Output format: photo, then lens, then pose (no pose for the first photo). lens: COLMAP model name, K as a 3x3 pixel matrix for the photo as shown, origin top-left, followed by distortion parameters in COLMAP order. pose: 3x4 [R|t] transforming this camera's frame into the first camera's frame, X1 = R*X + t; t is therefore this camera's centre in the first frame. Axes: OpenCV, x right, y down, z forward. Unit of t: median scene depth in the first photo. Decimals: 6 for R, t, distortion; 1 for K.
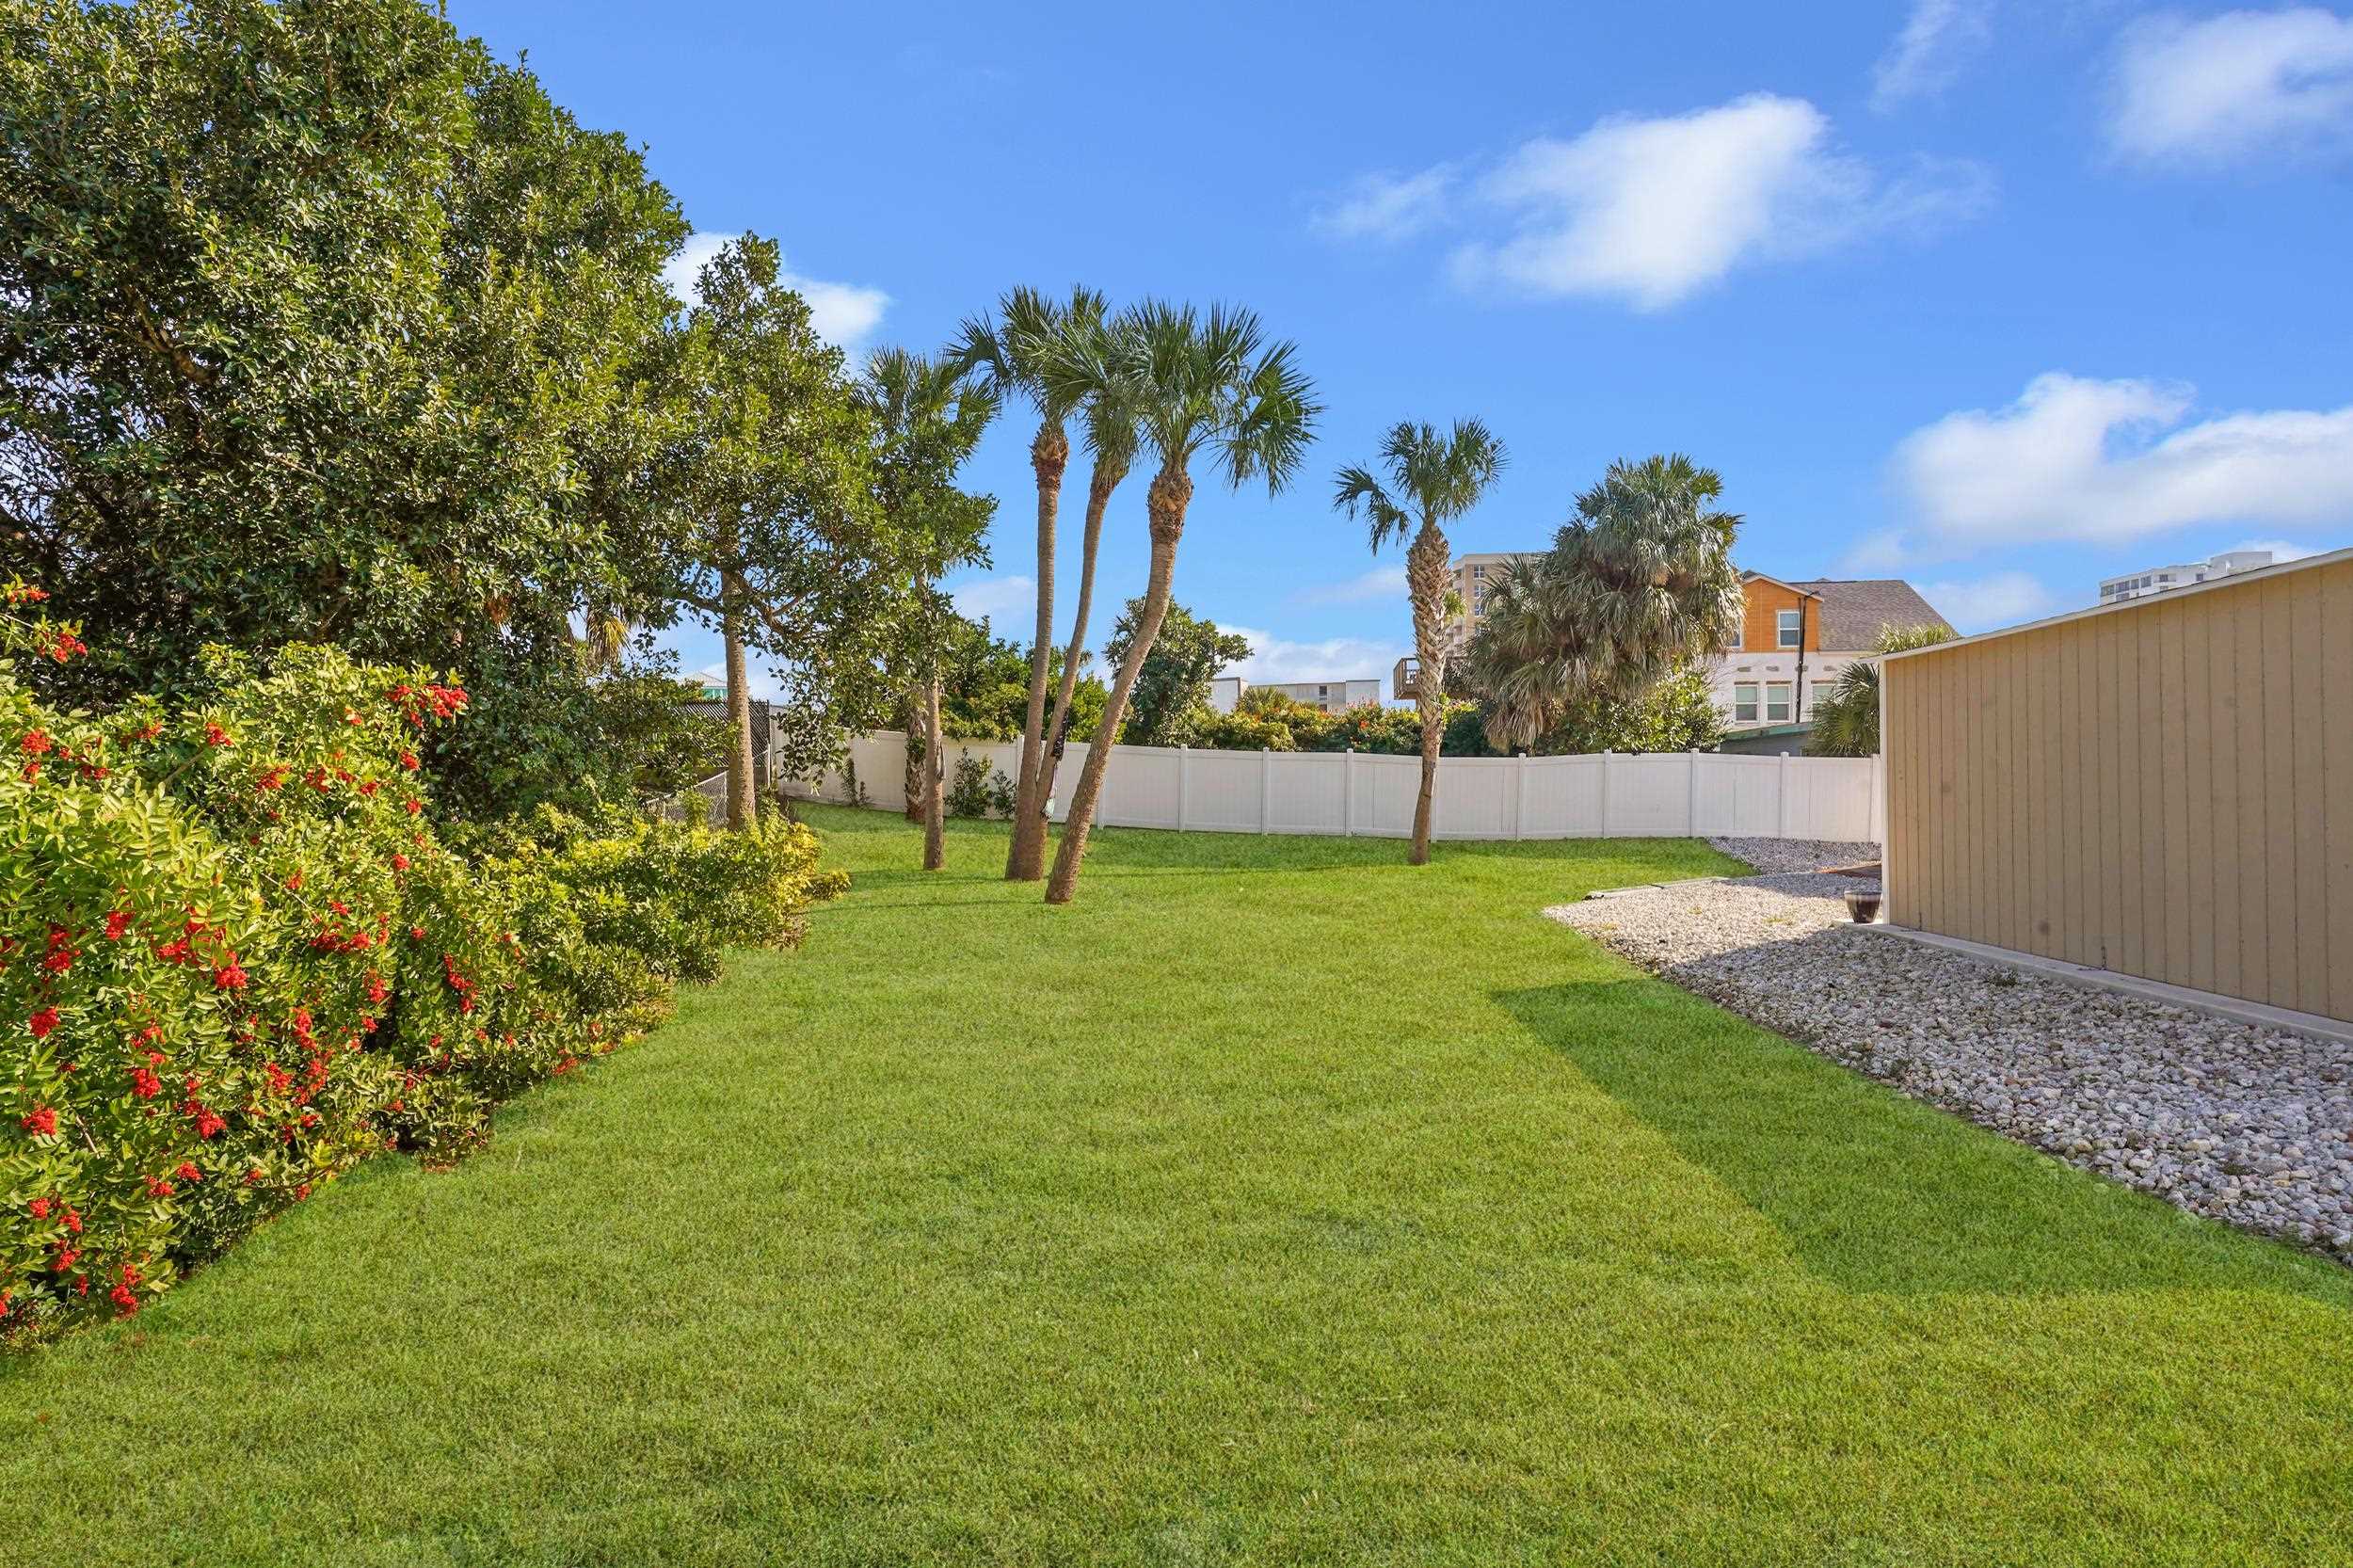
lens RADIAL K [[1064.8, 0, 1167.7], [0, 1064.8, 784.8], [0, 0, 1]] dist [-0.002736, -0.000569]
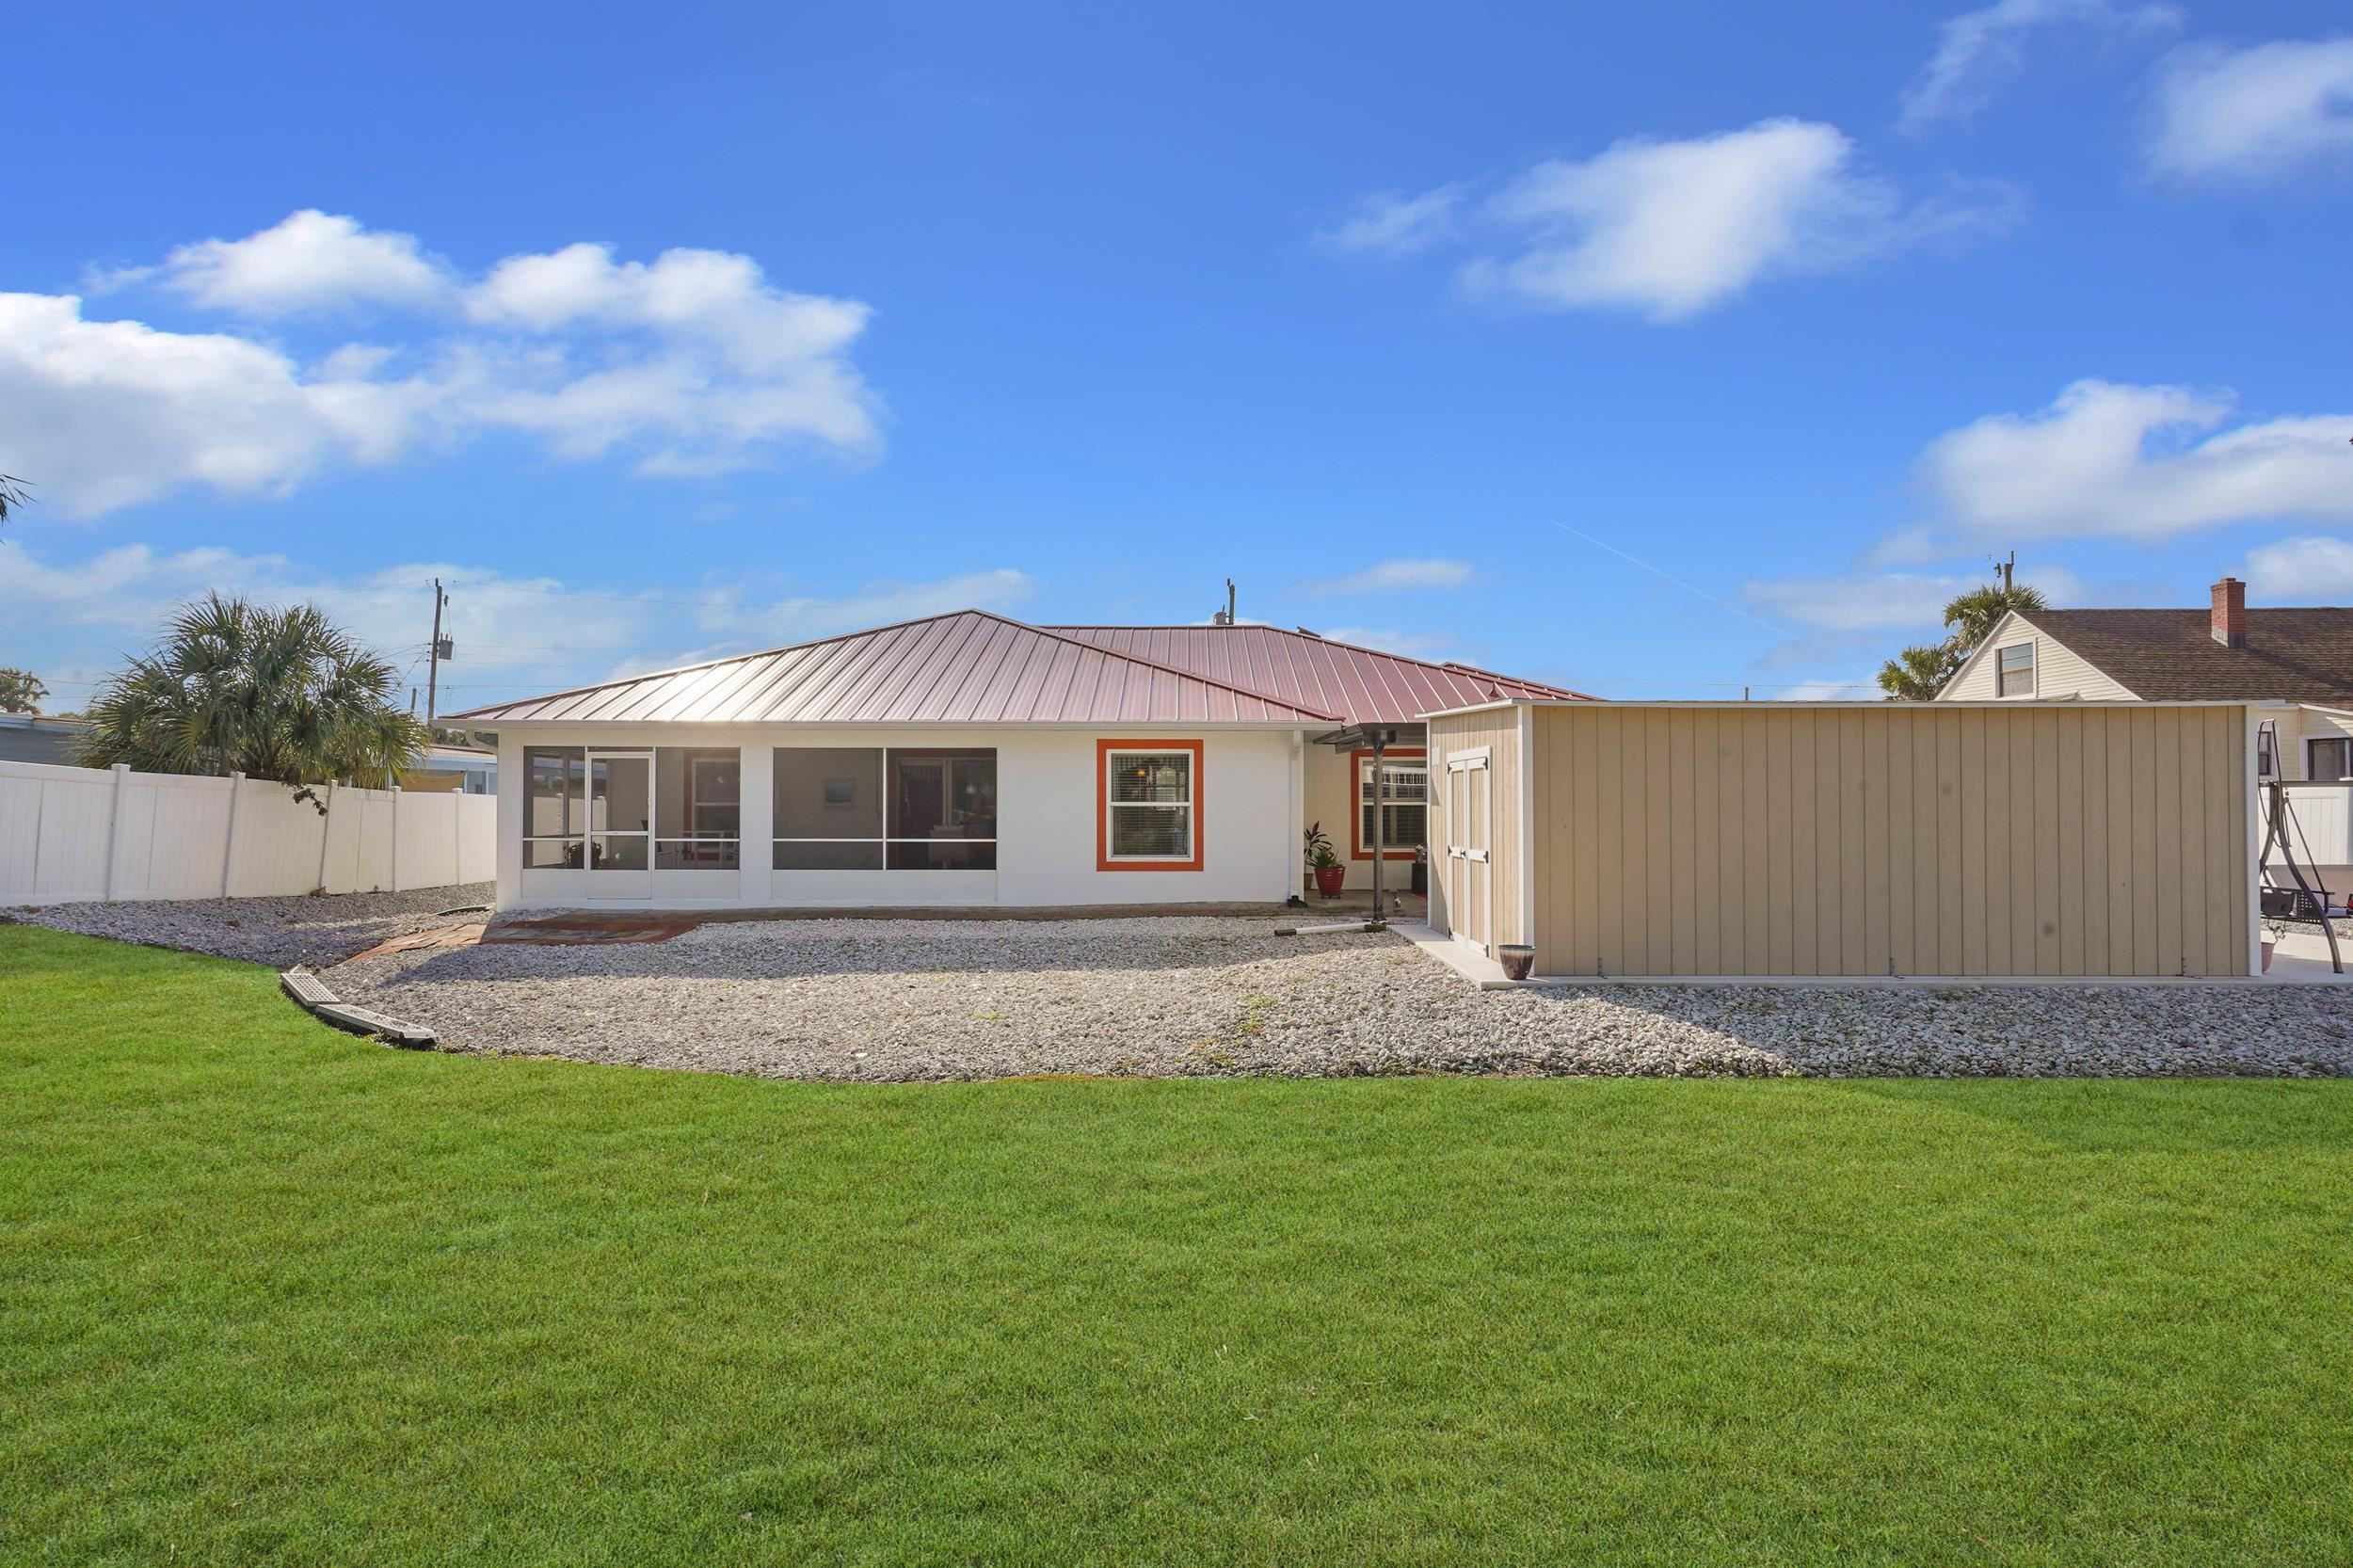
lens RADIAL K [[1132.7, 0, 1168.4], [0, 1132.7, 790.1], [0, 0, 1]] dist [-0.008725, 0.004138]
pose [[0.999999, -0.000288, -0.001504, -0.040505], [0.000289, 1.000000, 0.000759, -0.150934], [0.001503, -0.000759, 0.999999, -0.384996]]
